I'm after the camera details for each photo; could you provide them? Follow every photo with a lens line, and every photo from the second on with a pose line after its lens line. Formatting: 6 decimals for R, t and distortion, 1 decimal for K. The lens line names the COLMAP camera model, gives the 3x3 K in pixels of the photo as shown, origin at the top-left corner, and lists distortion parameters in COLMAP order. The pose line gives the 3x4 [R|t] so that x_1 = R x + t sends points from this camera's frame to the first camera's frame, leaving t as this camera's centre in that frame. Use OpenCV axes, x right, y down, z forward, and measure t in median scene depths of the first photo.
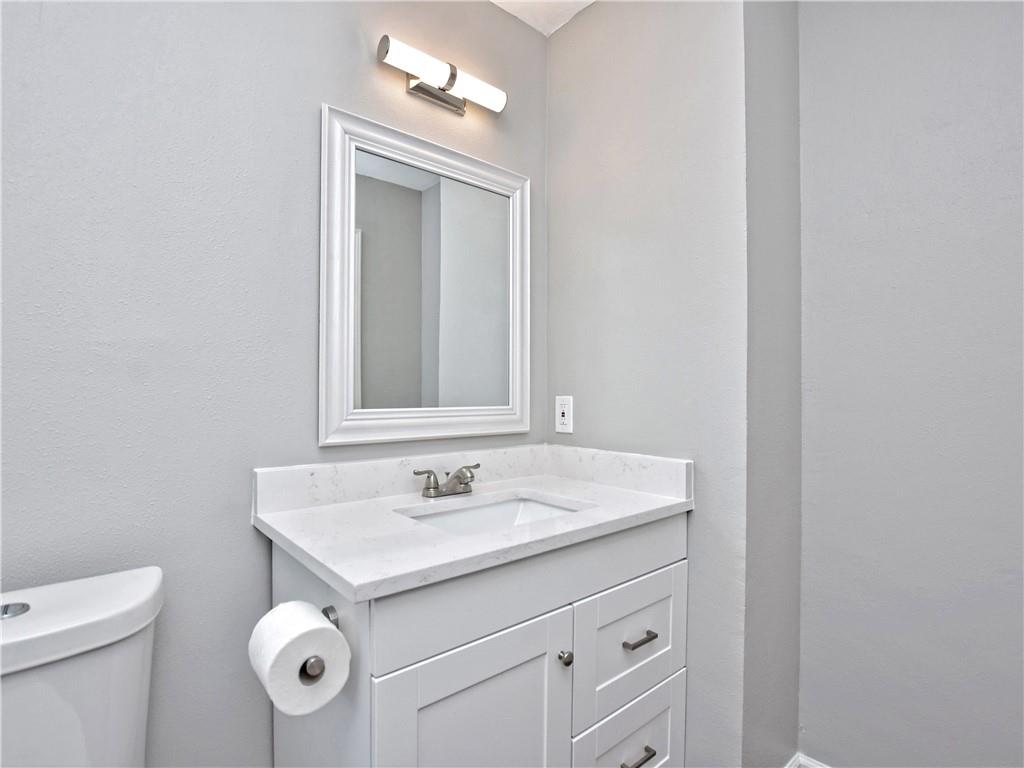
lens RADIAL K [[510.8, 0, 507.8], [0, 510.8, 388.2], [0, 0, 1]] dist [-0.028381, 0.000767]
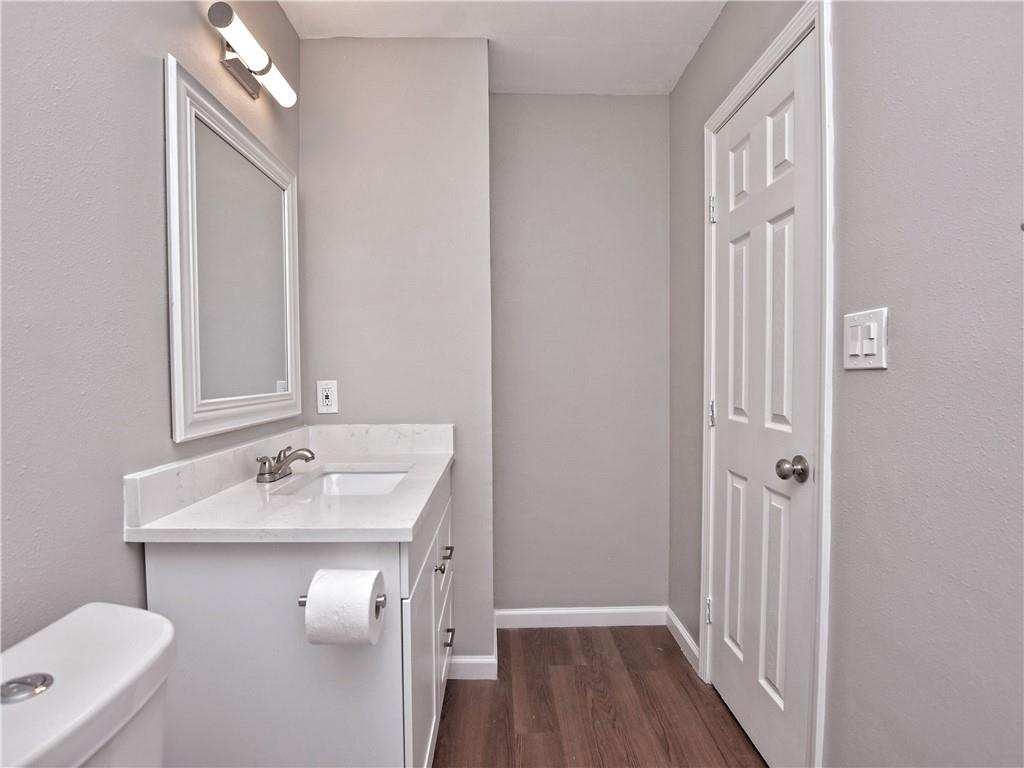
lens RADIAL K [[510.8, 0, 507.8], [0, 510.8, 388.2], [0, 0, 1]] dist [-0.028381, 0.000767]
pose [[0.635602, -0.035329, 0.771208, -0.585700], [0.004568, 0.999107, 0.042004, -0.015562], [-0.772003, -0.023175, 0.635196, -0.018902]]
